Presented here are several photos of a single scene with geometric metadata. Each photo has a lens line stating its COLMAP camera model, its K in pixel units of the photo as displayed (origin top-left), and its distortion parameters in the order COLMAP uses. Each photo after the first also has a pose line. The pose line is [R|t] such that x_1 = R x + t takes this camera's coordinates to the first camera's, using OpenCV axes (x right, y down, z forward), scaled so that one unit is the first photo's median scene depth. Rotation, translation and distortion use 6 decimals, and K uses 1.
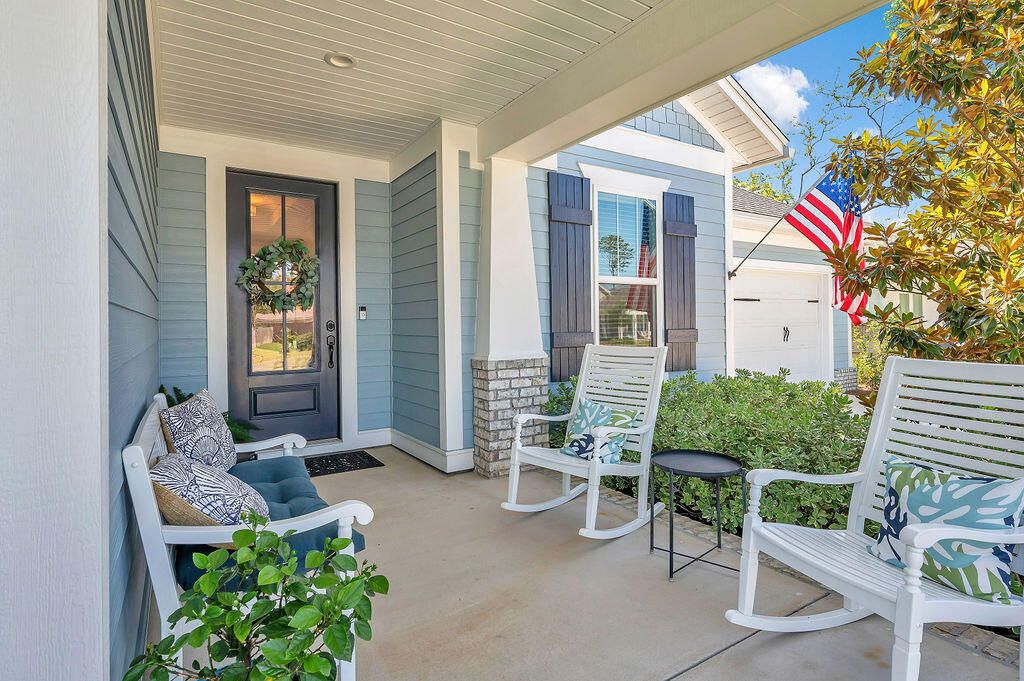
lens RADIAL K [[519.8, 0, 532.3], [0, 519.8, 319.3], [0, 0, 1]] dist [0.000190, 0.000391]
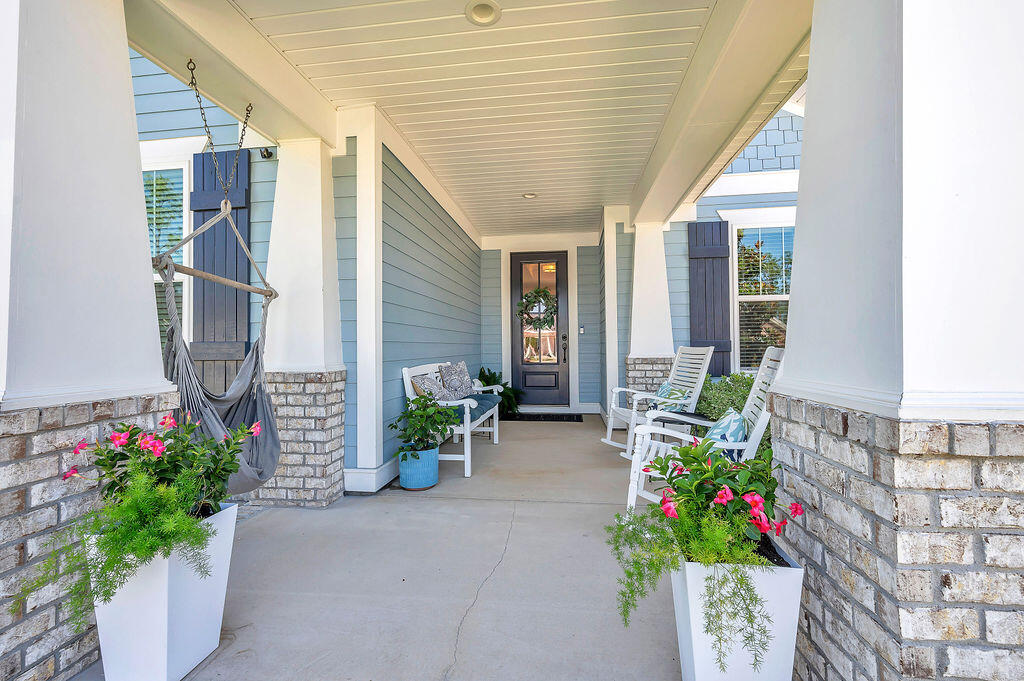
lens RADIAL K [[436.4, 0, 512.0], [0, 436.4, 340.5], [0, 0, 1]] dist [-0.000020, 0.000012]
pose [[0.748958, -0.004264, -0.662603, 0.449174], [0.004610, 0.999989, -0.001224, 0.025130], [0.662601, -0.002138, 0.748970, -0.170204]]
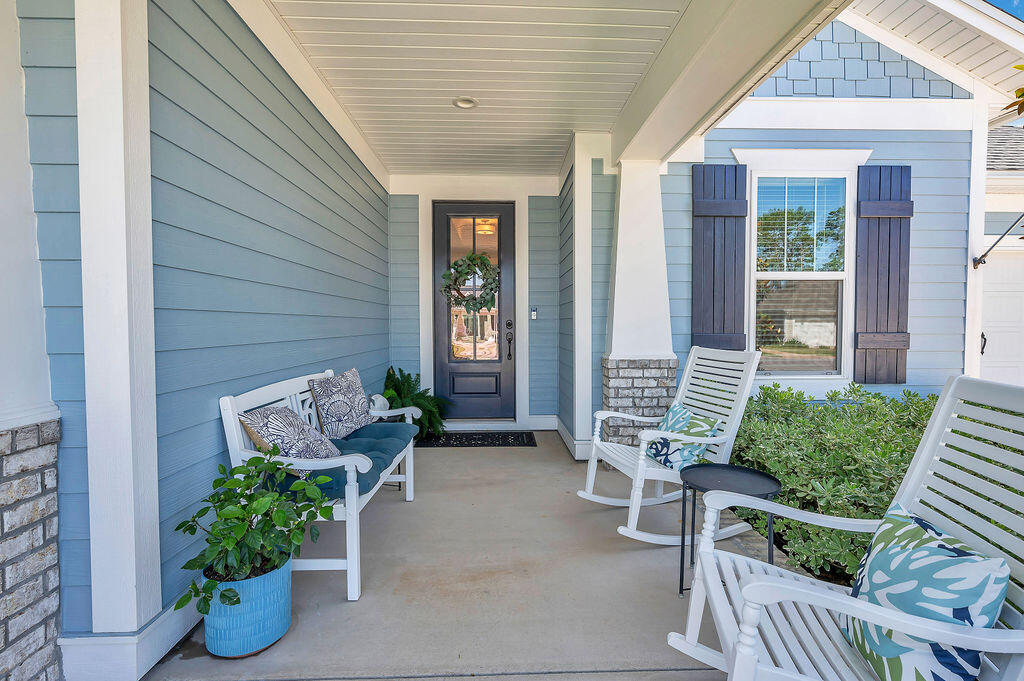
lens RADIAL K [[500.2, 0, 523.0], [0, 500.2, 340.6], [0, 0, 1]] dist [-0.000592, -0.000668]
pose [[0.854730, 0.027208, -0.518360, 0.252004], [-0.004412, 0.998970, 0.045158, -0.002187], [0.519055, -0.036311, 0.853969, 0.045511]]
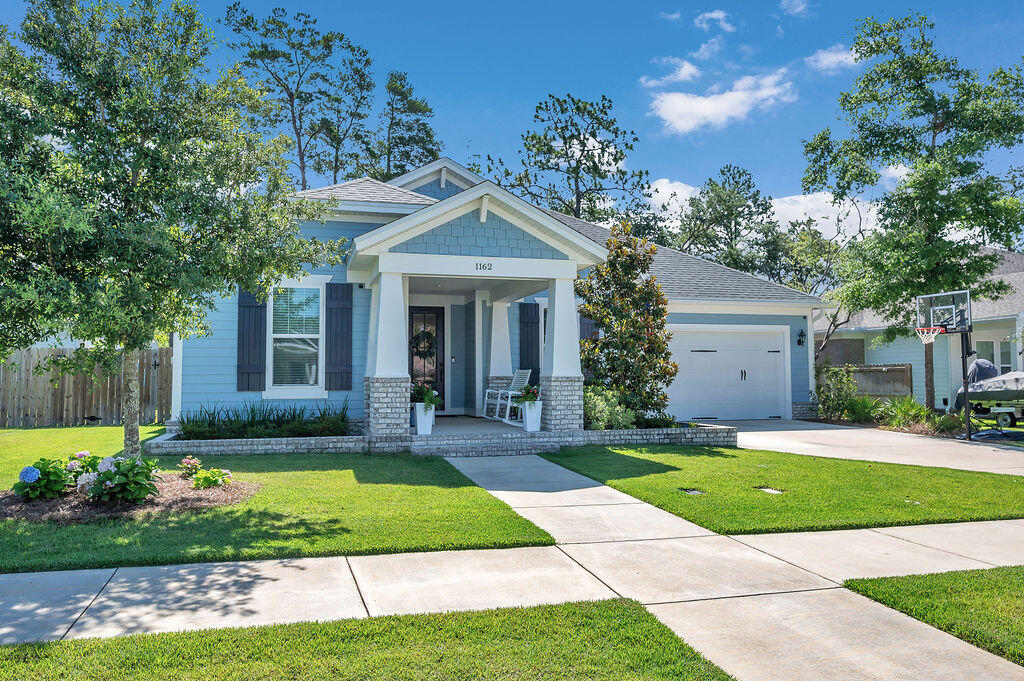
lens RADIAL K [[735.7, 0, 512.0], [0, 735.7, 340.5], [0, 0, 1]] dist [-0.000627, -0.000439]
pose [[0.947693, -0.007902, -0.319084, 1.147668], [-0.005372, 0.999157, -0.040700, 0.042461], [0.319137, 0.040285, 0.946852, -2.416193]]
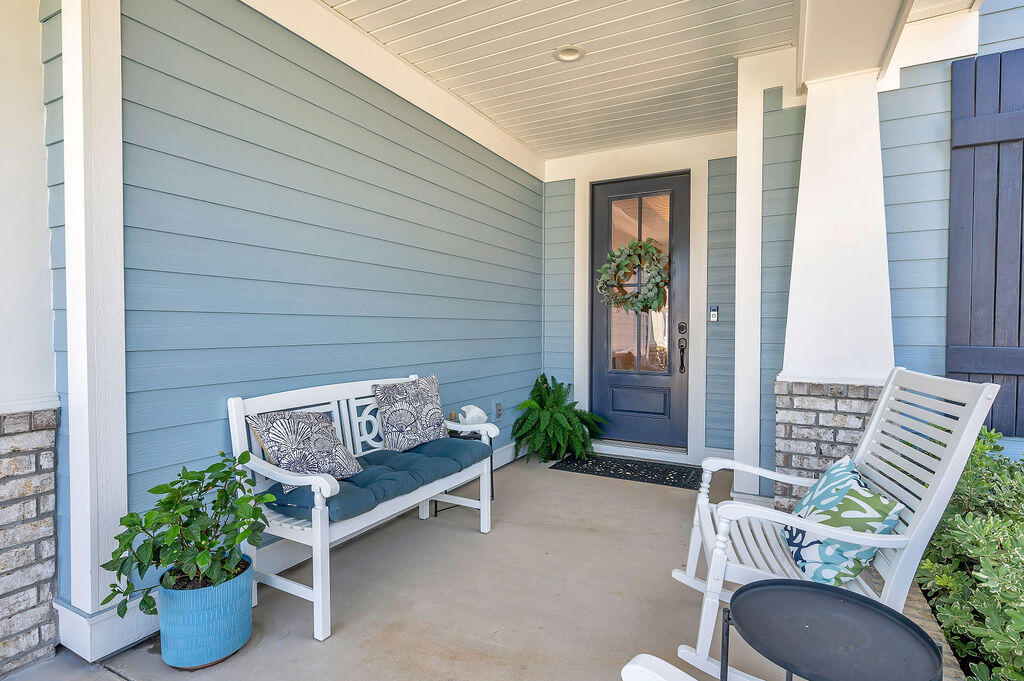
lens RADIAL K [[534.3, 0, 496.9], [0, 534.3, 339.7], [0, 0, 1]] dist [-0.000385, 0.000141]
pose [[0.464958, 0.035500, -0.884621, 0.331003], [-0.002985, 0.999253, 0.038532, -0.002125], [0.885328, -0.015275, 0.464717, 0.287684]]
